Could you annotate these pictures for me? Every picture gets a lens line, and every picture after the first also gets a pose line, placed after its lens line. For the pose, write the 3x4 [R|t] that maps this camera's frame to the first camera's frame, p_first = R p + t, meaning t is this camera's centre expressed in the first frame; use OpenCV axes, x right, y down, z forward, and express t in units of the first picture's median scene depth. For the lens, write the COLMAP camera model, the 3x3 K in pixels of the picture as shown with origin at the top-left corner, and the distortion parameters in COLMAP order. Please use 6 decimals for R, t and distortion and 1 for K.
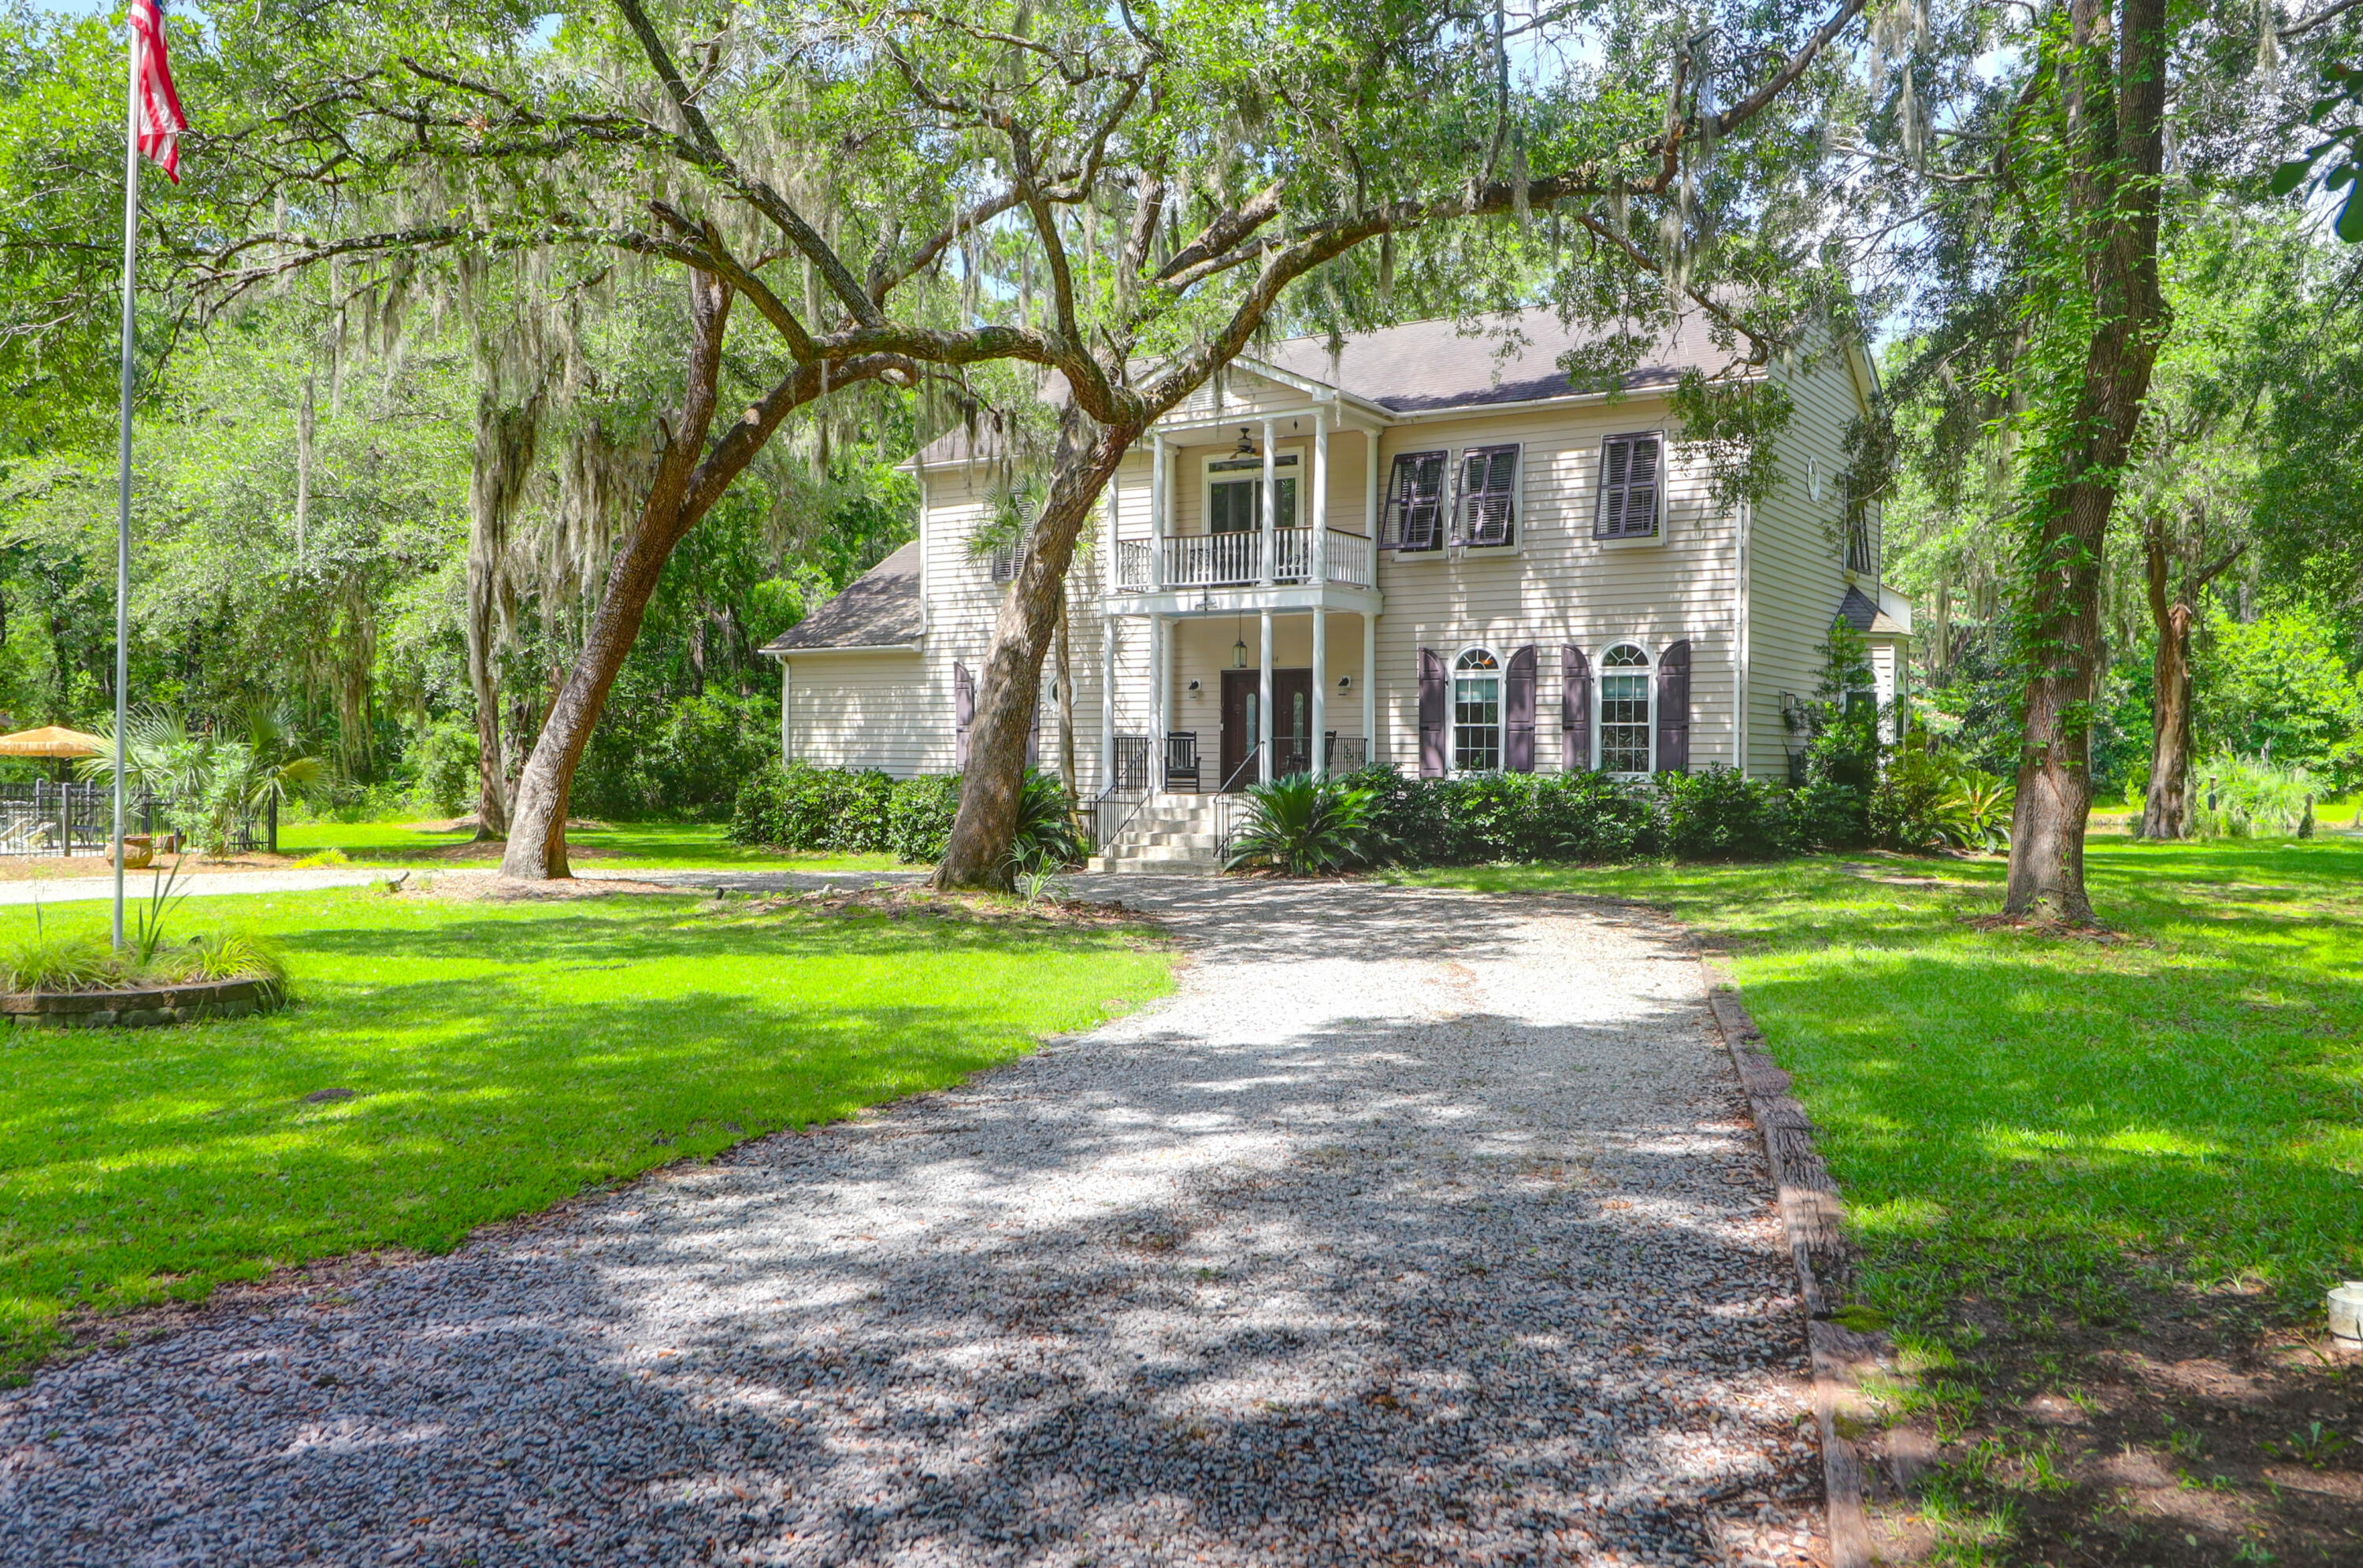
lens RADIAL K [[1900.6, 0, 1191.5], [0, 1900.6, 797.6], [0, 0, 1]] dist [-0.000571, -0.016668]
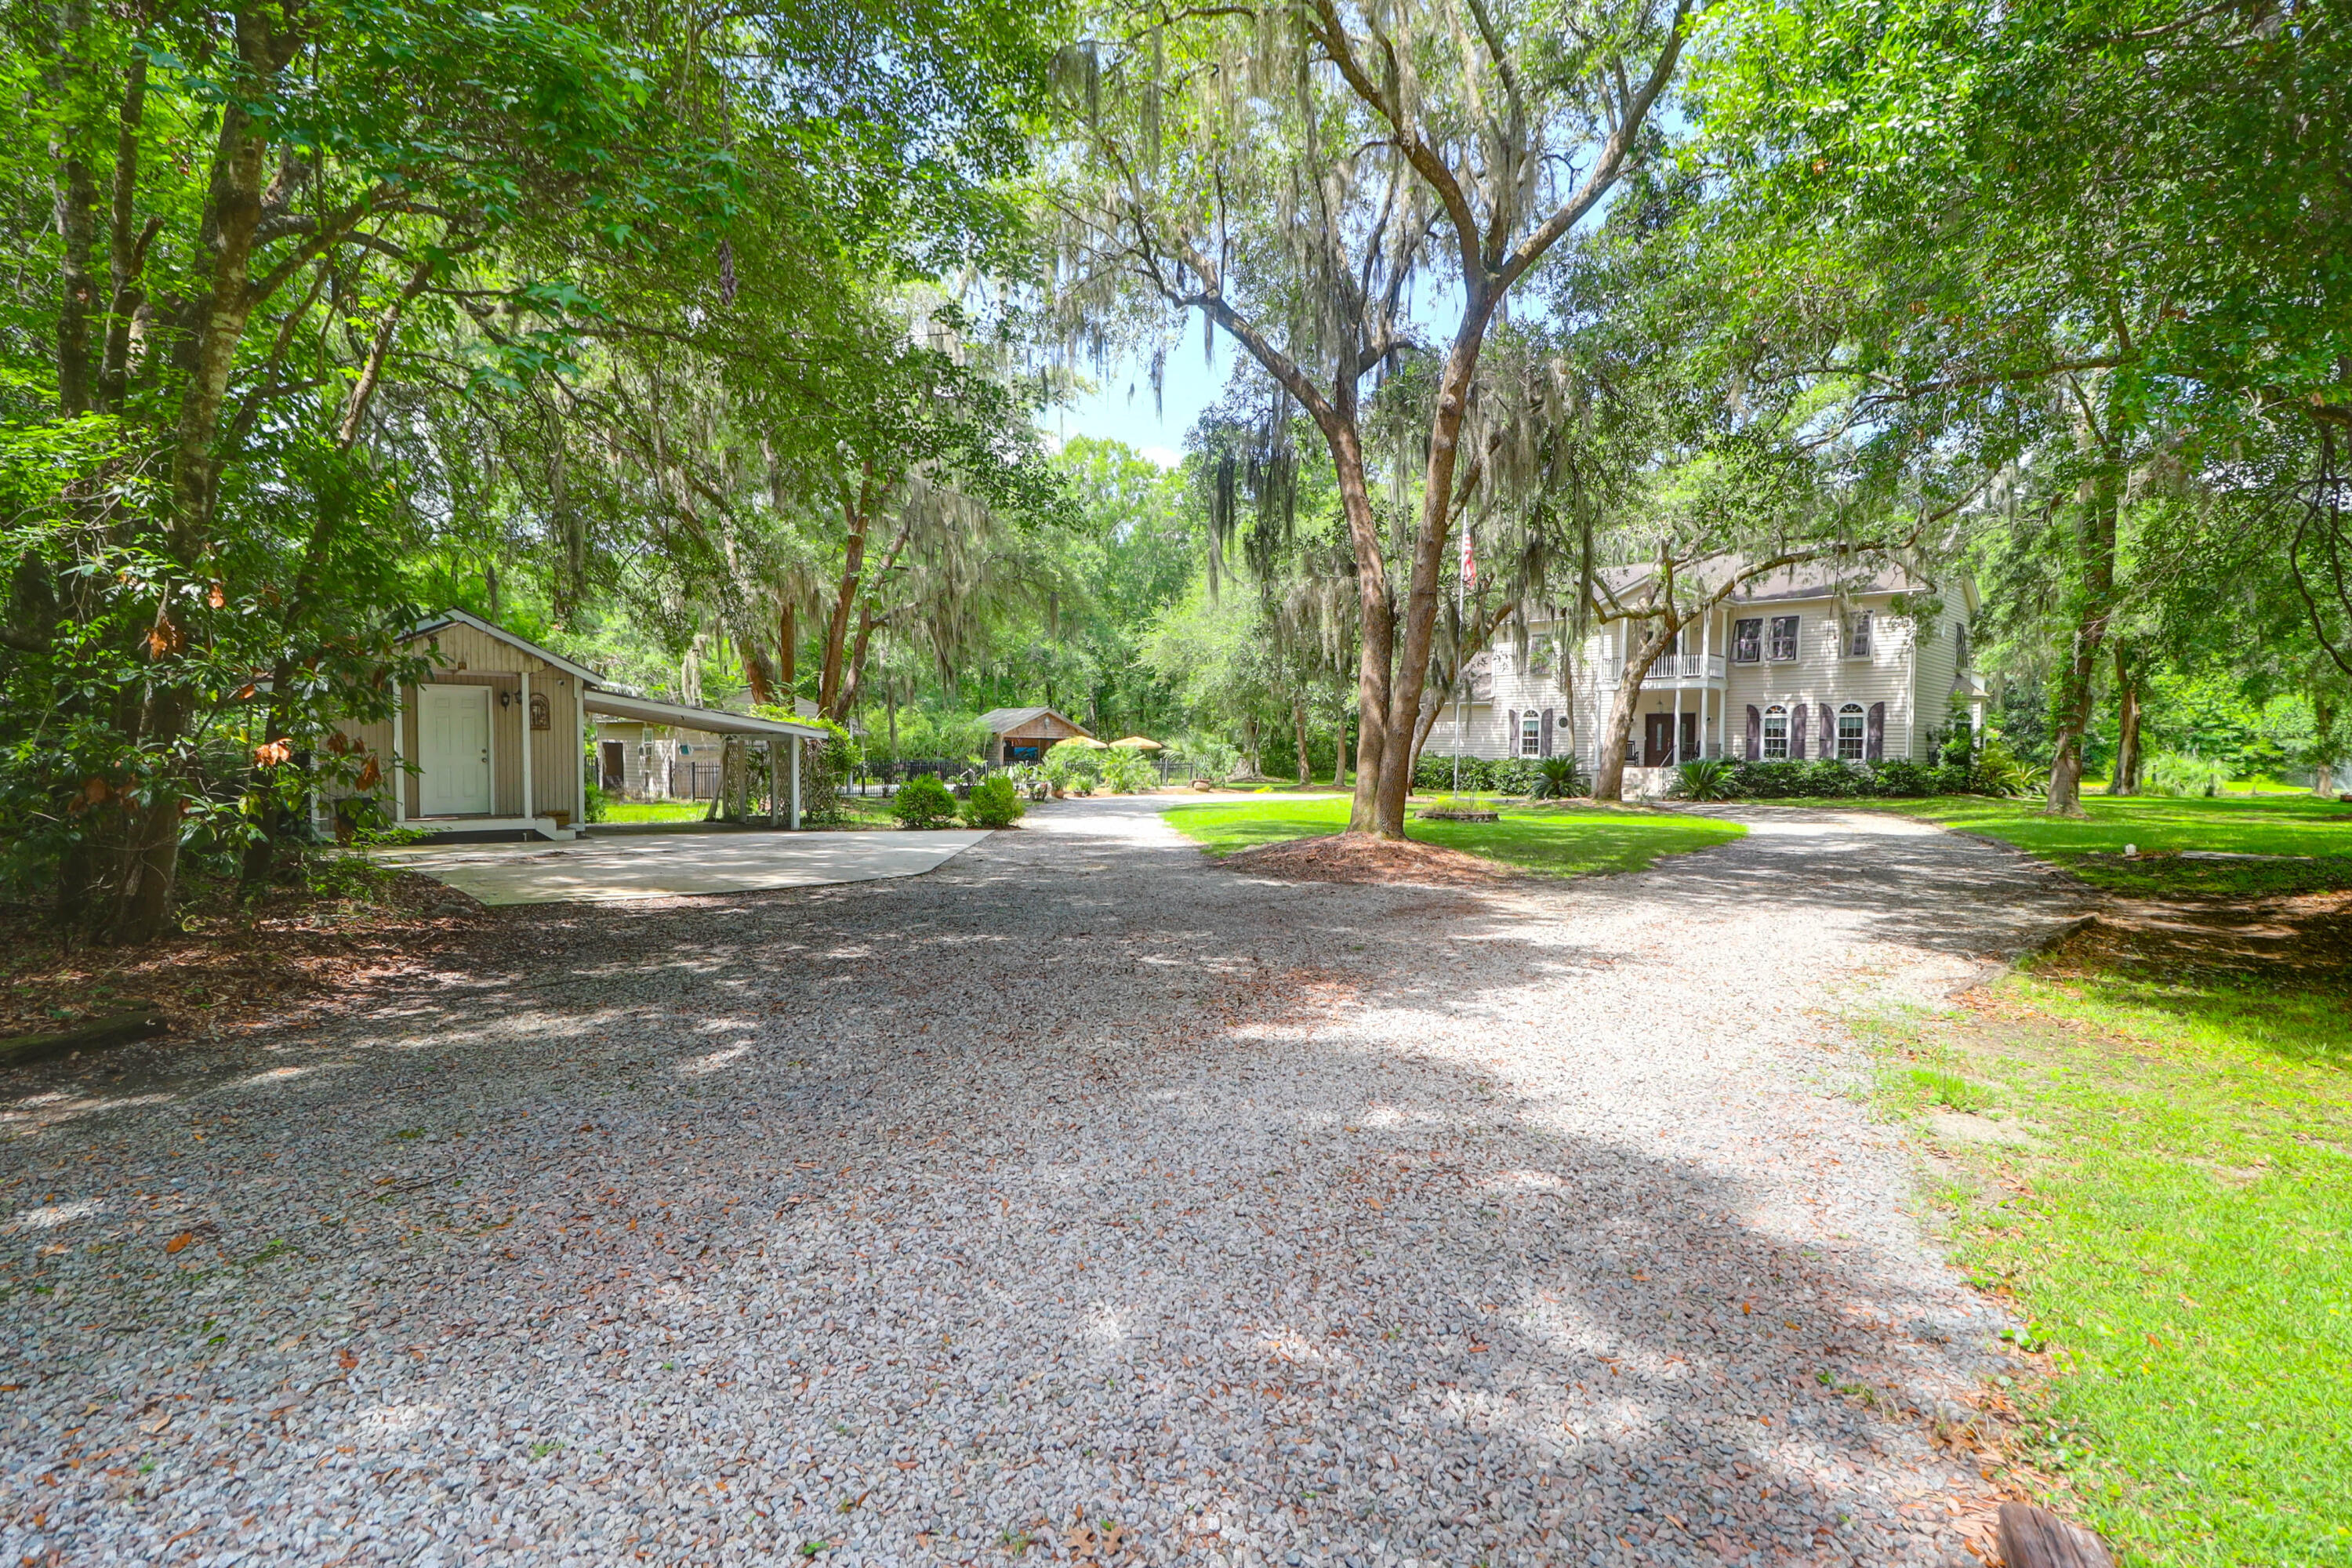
lens RADIAL K [[1073.7, 0, 1176.0], [0, 1073.7, 784.0], [0, 0, 1]] dist [-0.030274, 0.000149]
pose [[0.964291, 0.012986, -0.264526, -0.203515], [-0.009753, 0.999861, 0.013533, 0.006430], [0.264665, -0.010470, 0.964284, -0.419023]]
